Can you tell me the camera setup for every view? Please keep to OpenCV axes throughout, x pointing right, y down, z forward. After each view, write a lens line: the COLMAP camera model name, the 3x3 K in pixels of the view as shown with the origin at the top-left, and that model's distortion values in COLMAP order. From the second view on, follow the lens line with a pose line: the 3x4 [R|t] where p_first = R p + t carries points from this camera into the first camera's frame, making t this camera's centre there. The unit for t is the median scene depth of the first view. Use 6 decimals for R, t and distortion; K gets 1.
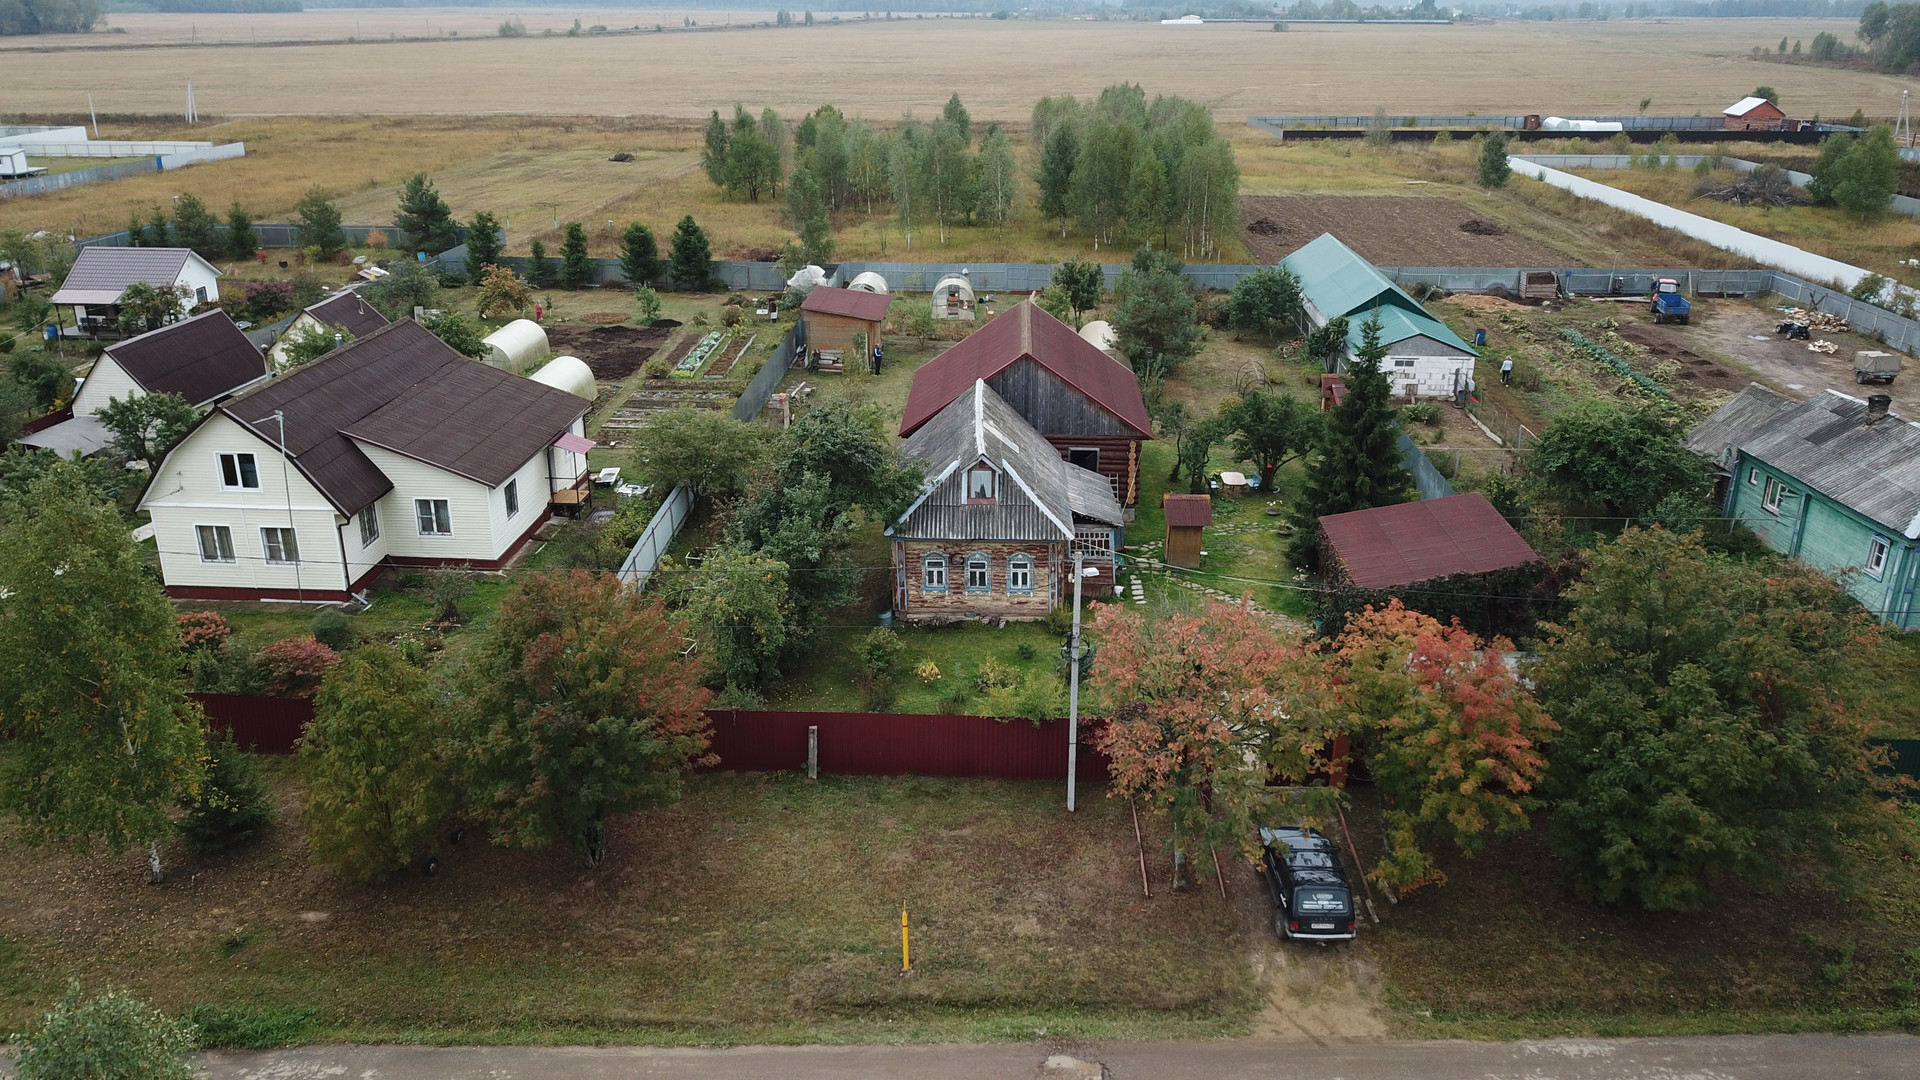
lens RADIAL K [[1462.3, 0, 958.5], [0, 1462.3, 536.0], [0, 0, 1]] dist [0.009602, -0.003091]
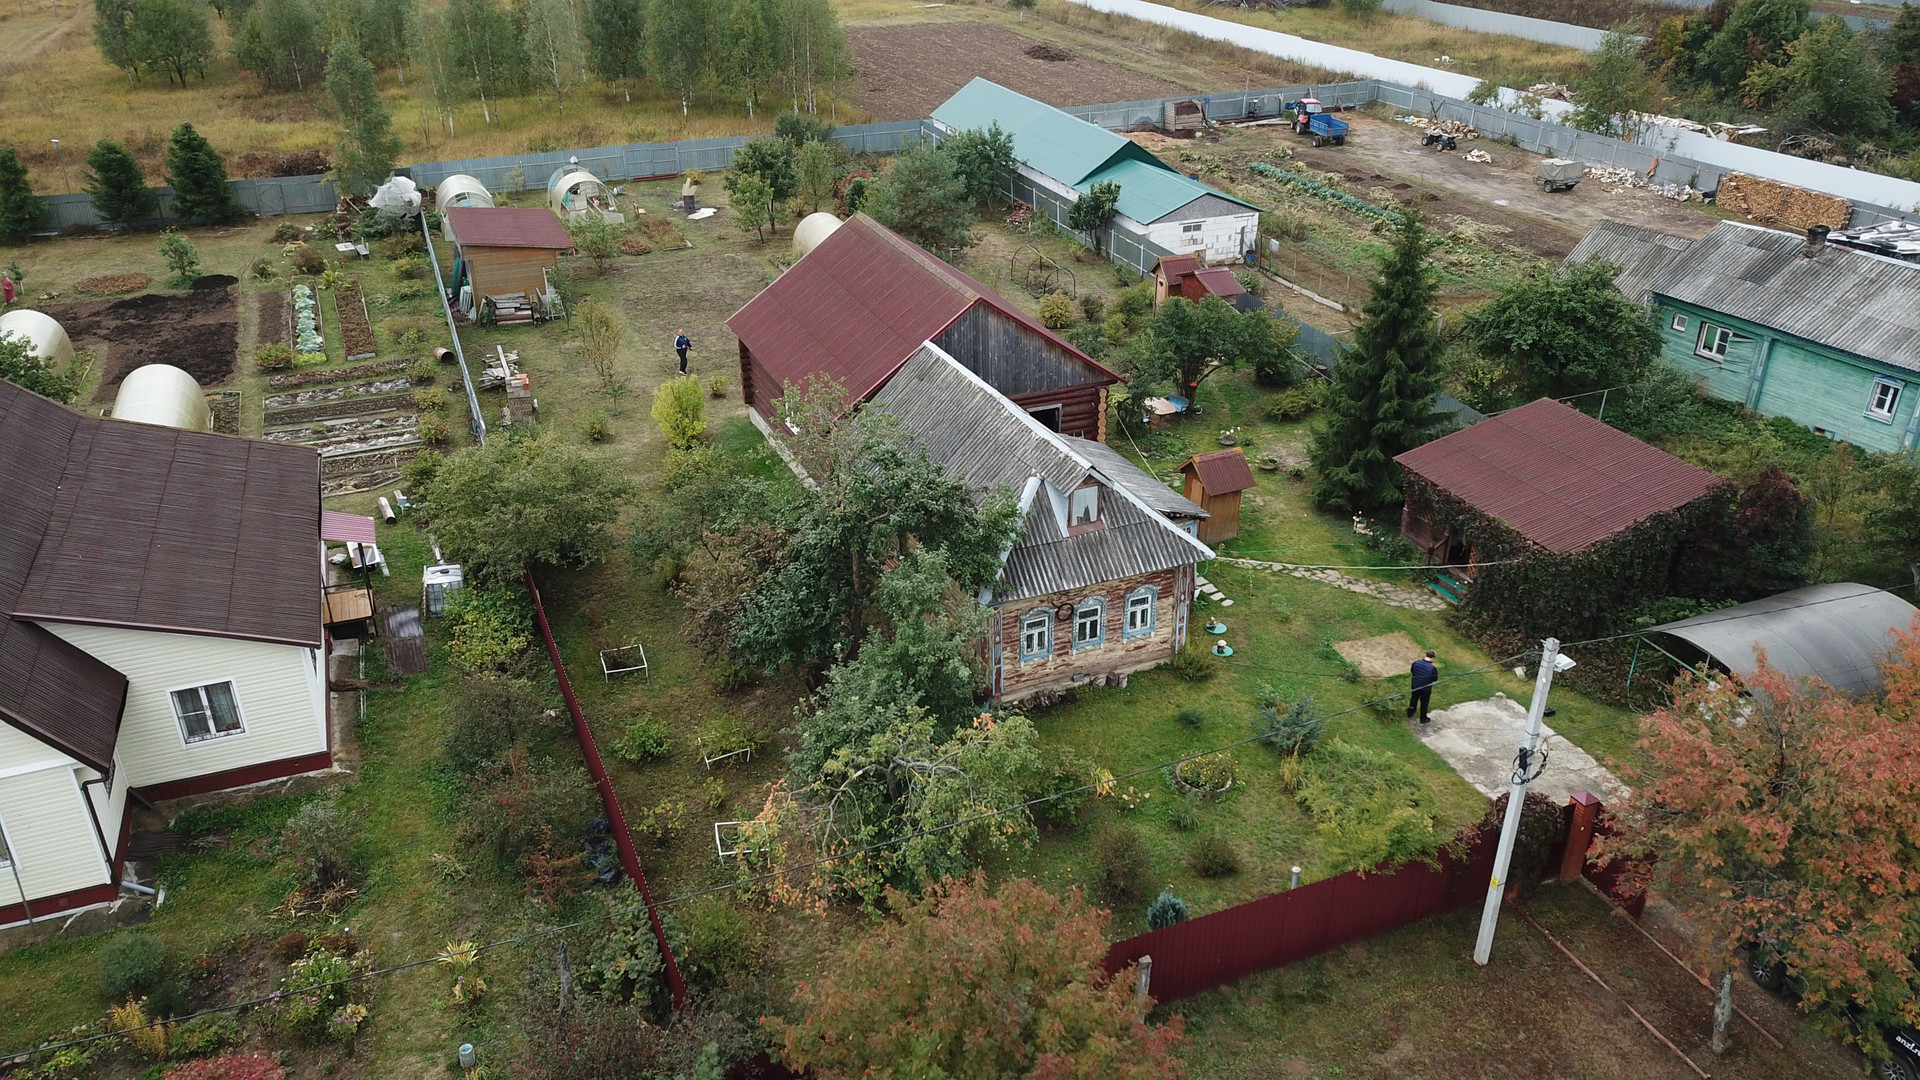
lens RADIAL K [[1462.3, 0, 952.4], [0, 1462.3, 525.6], [0, 0, 1]] dist [0.009602, -0.003091]
pose [[0.906153, -0.195367, 0.375124, -0.281807], [0.154426, 0.978518, 0.136585, -0.119592], [-0.393749, -0.065838, 0.916857, 0.316790]]
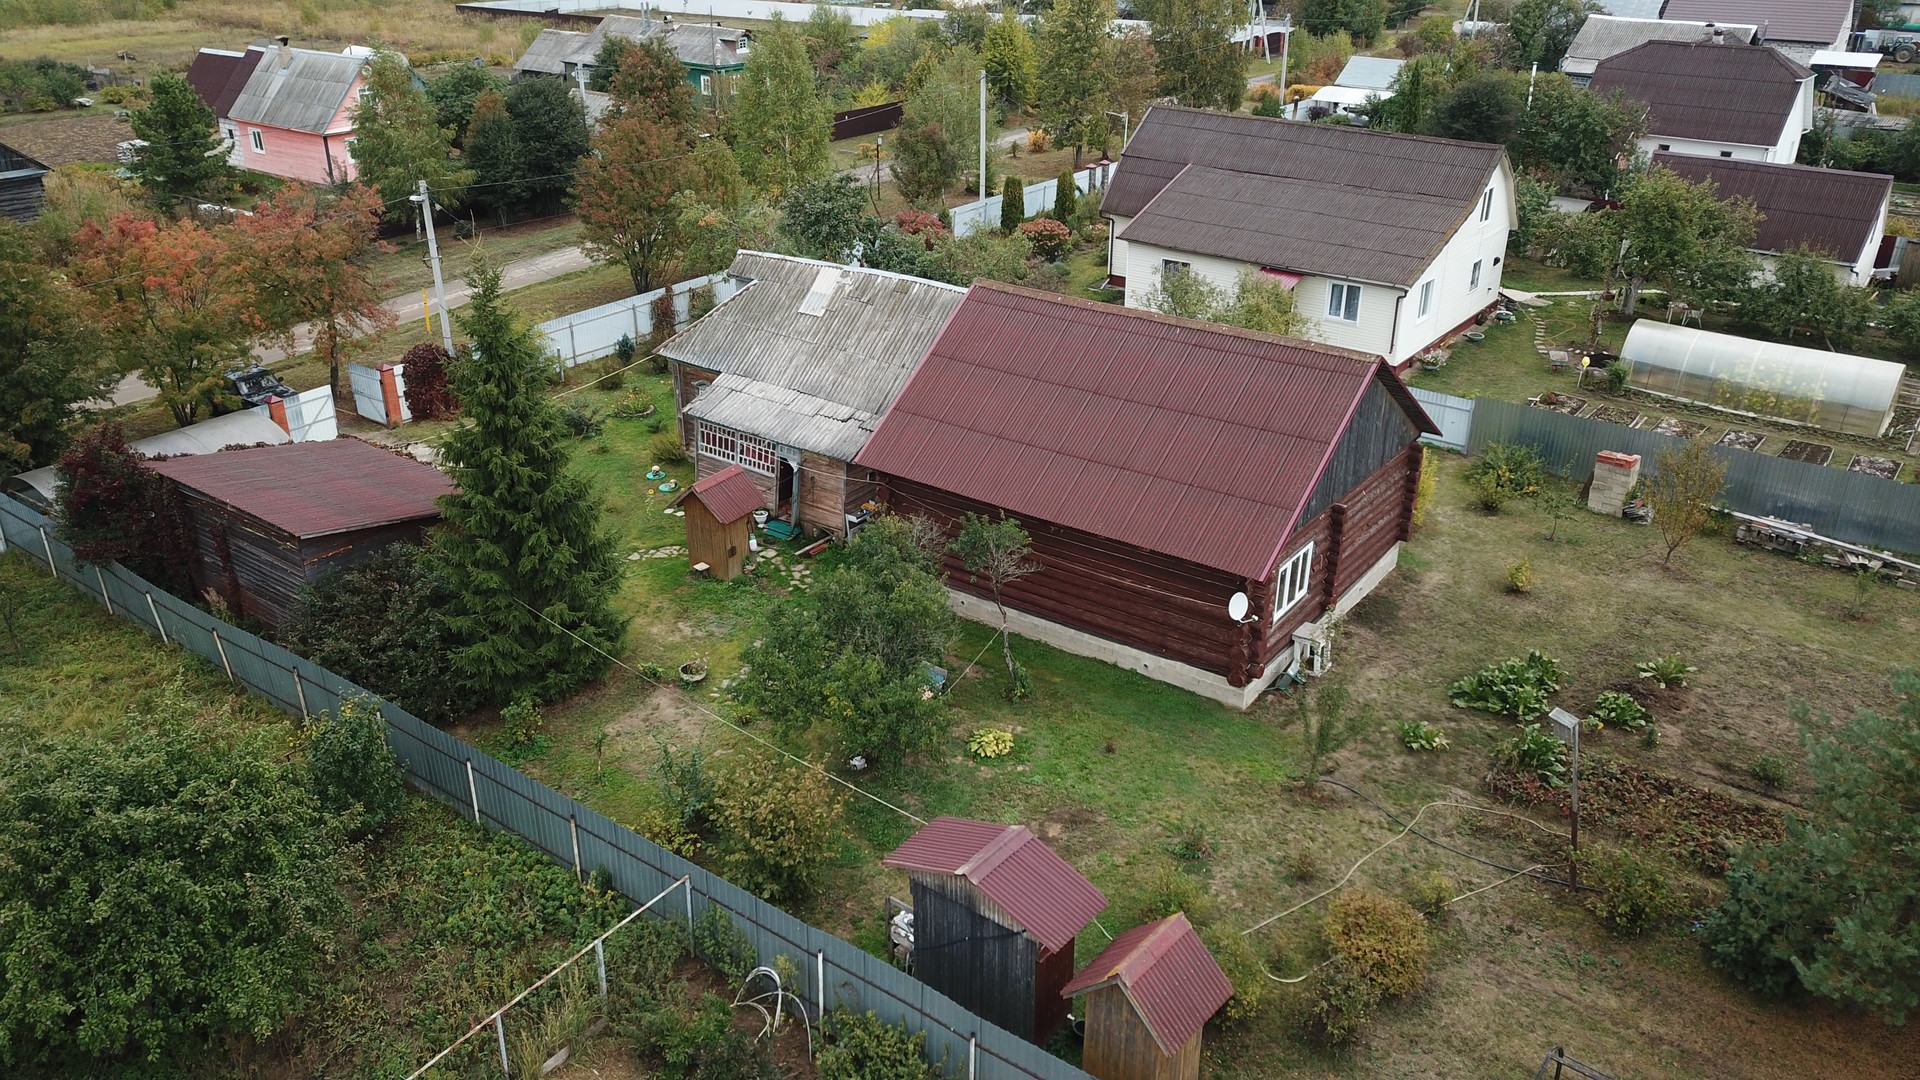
lens RADIAL K [[1462.3, 0, 934.6], [0, 1462.3, 541.8], [0, 0, 1]] dist [0.009602, -0.003091]
pose [[-0.574783, 0.343670, -0.742641, 0.607965], [-0.284590, 0.766930, 0.575175, -0.421280], [0.767224, 0.541949, -0.343014, 1.319207]]
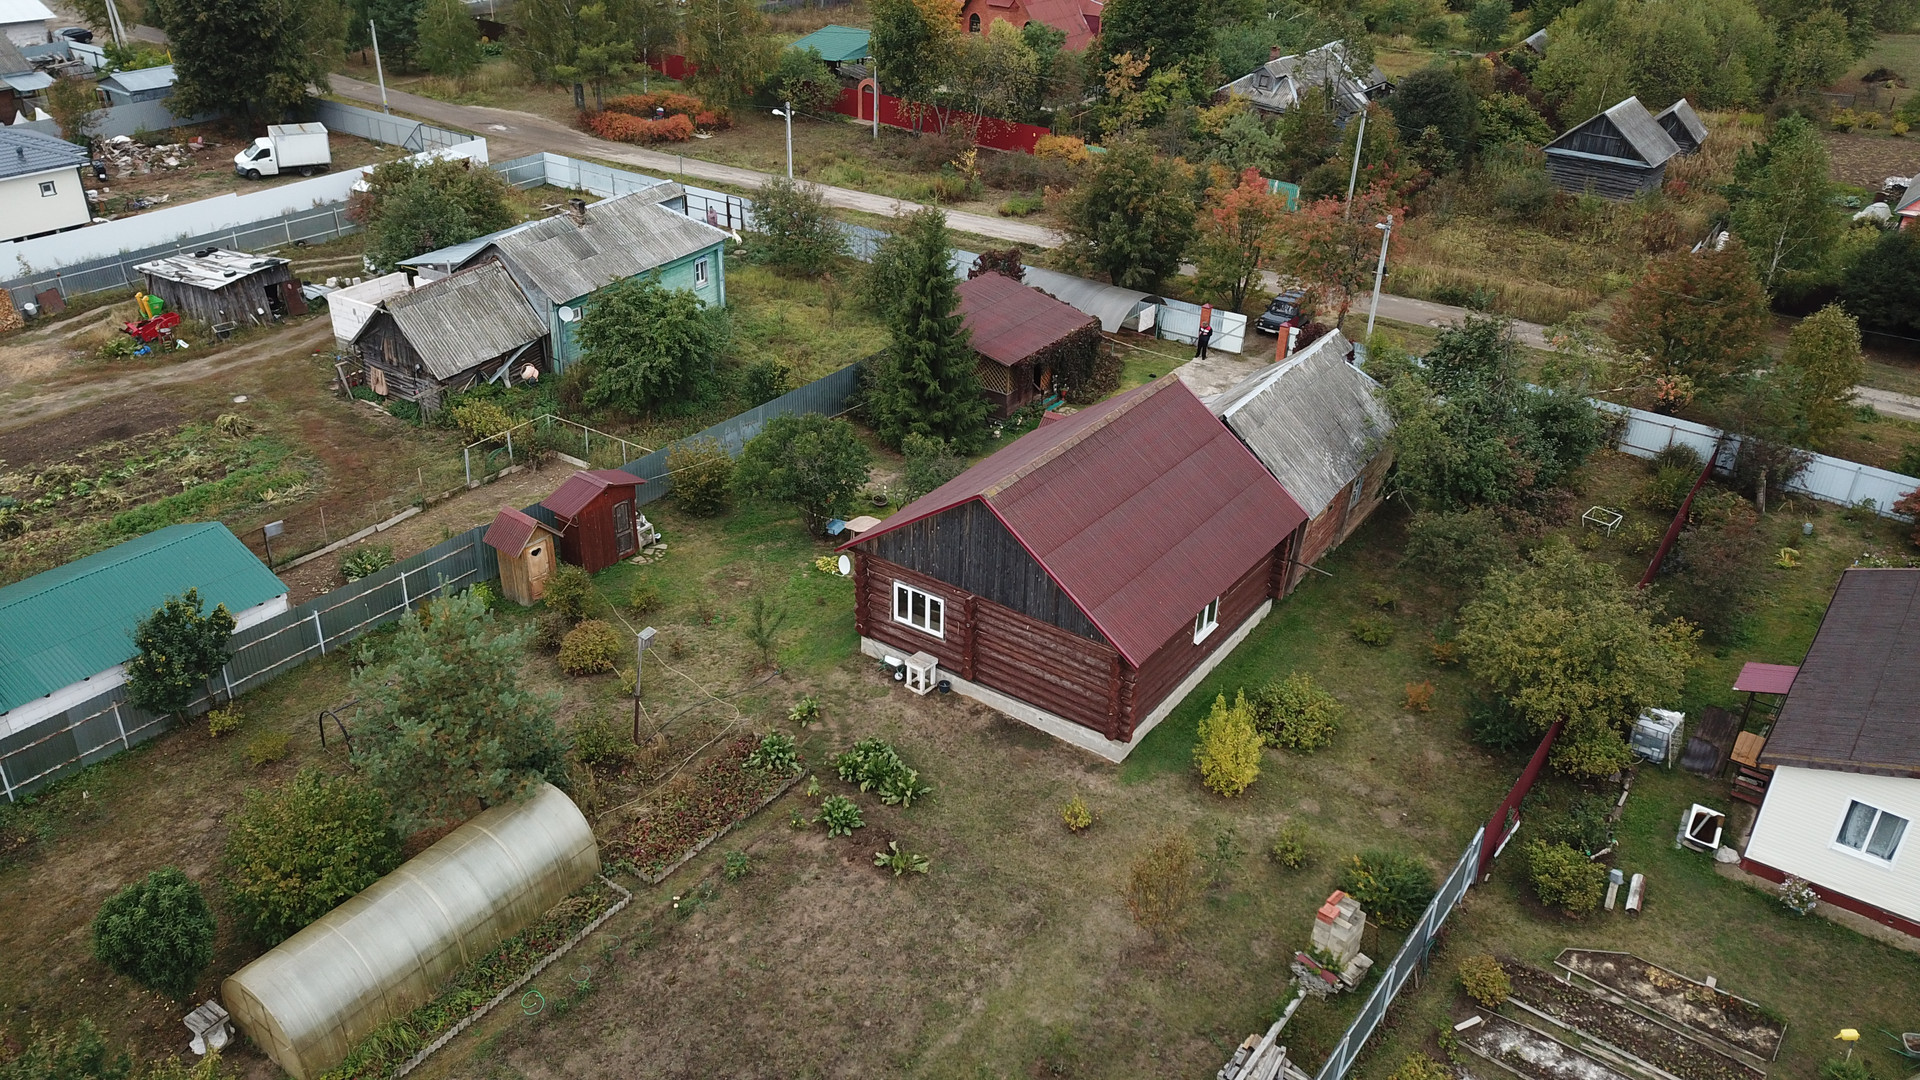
lens RADIAL K [[1462.3, 0, 953.1], [0, 1462.3, 540.3], [0, 0, 1]] dist [0.009602, -0.003091]
pose [[-0.831579, -0.289630, 0.473910, -0.269243], [0.162527, 0.689019, 0.706284, -0.674271], [-0.531094, 0.664354, -0.525901, 1.604712]]
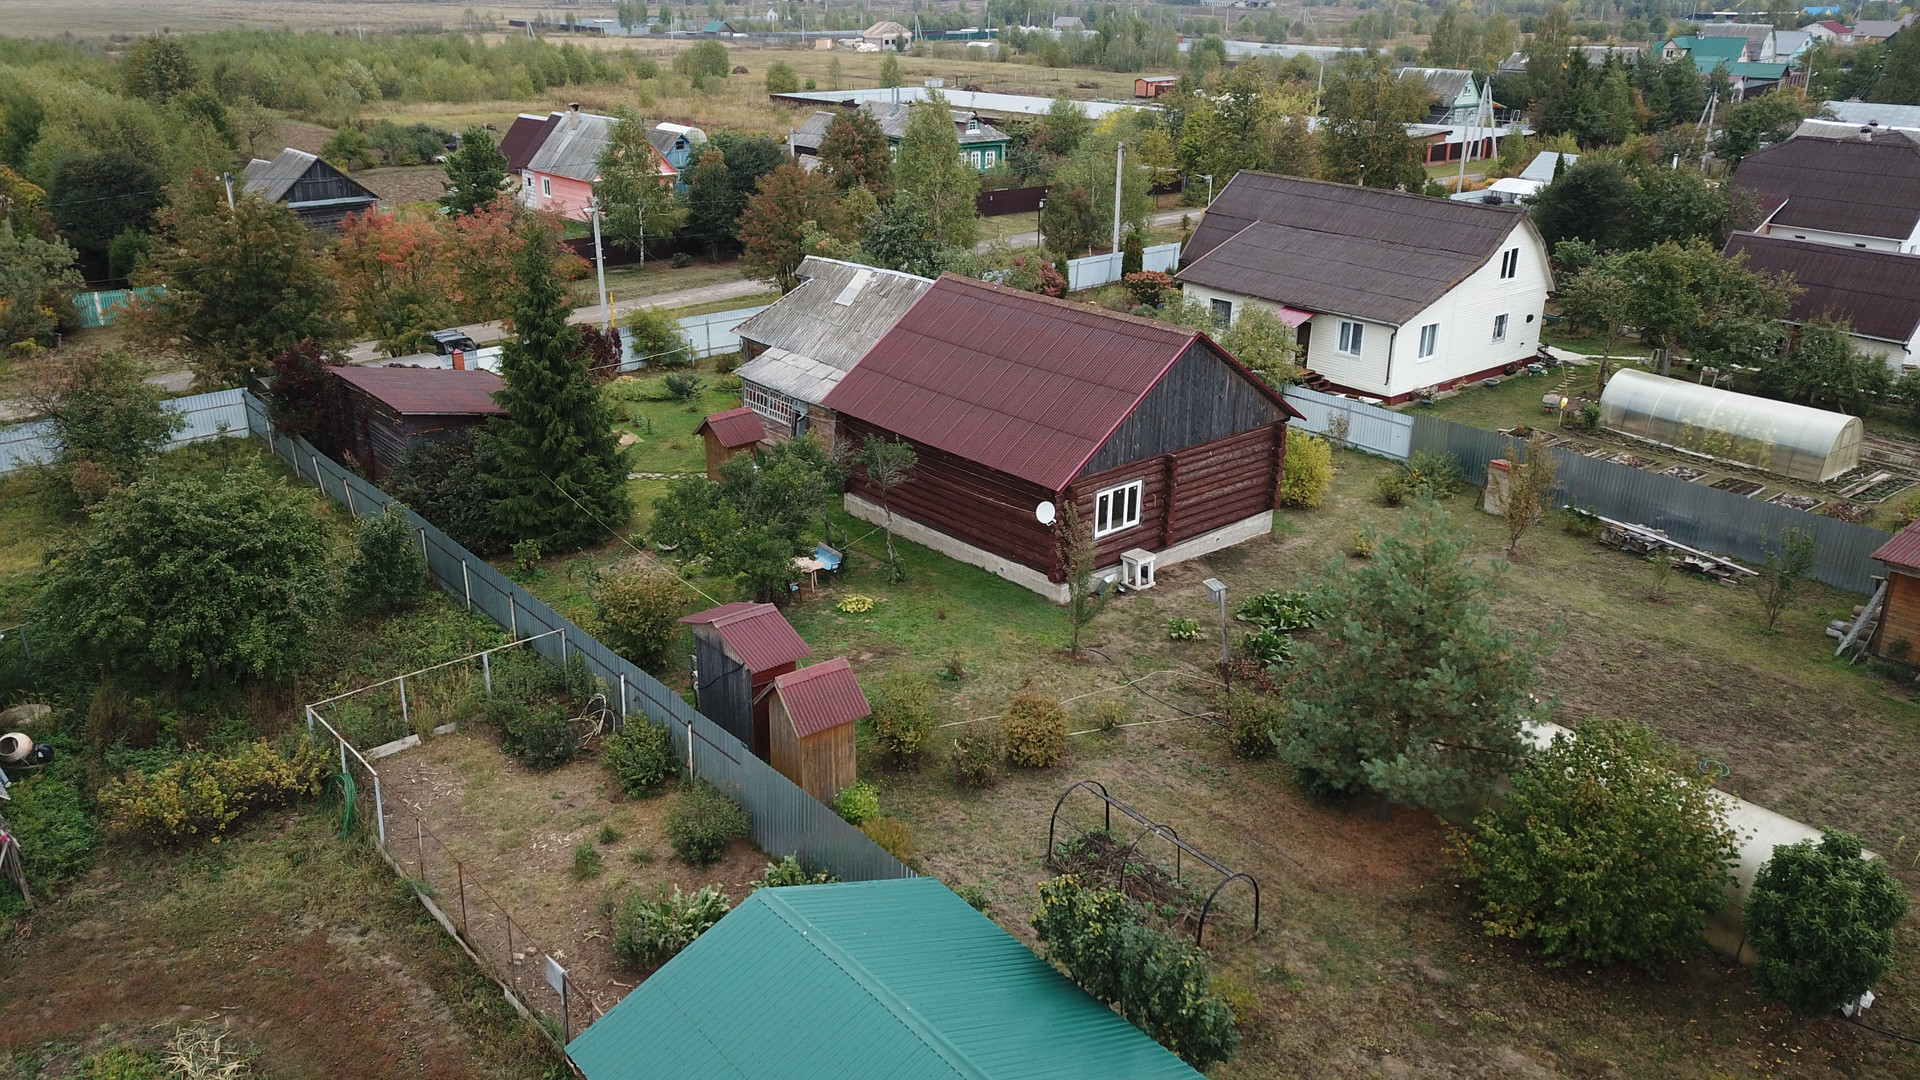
lens RADIAL K [[1462.3, 0, 939.2], [0, 1462.3, 544.1], [0, 0, 1]] dist [0.009602, -0.003091]
pose [[-0.748727, 0.234015, -0.620198, 0.618148], [-0.235581, 0.780596, 0.578940, -0.499537], [0.619604, 0.579574, -0.529324, 1.576864]]
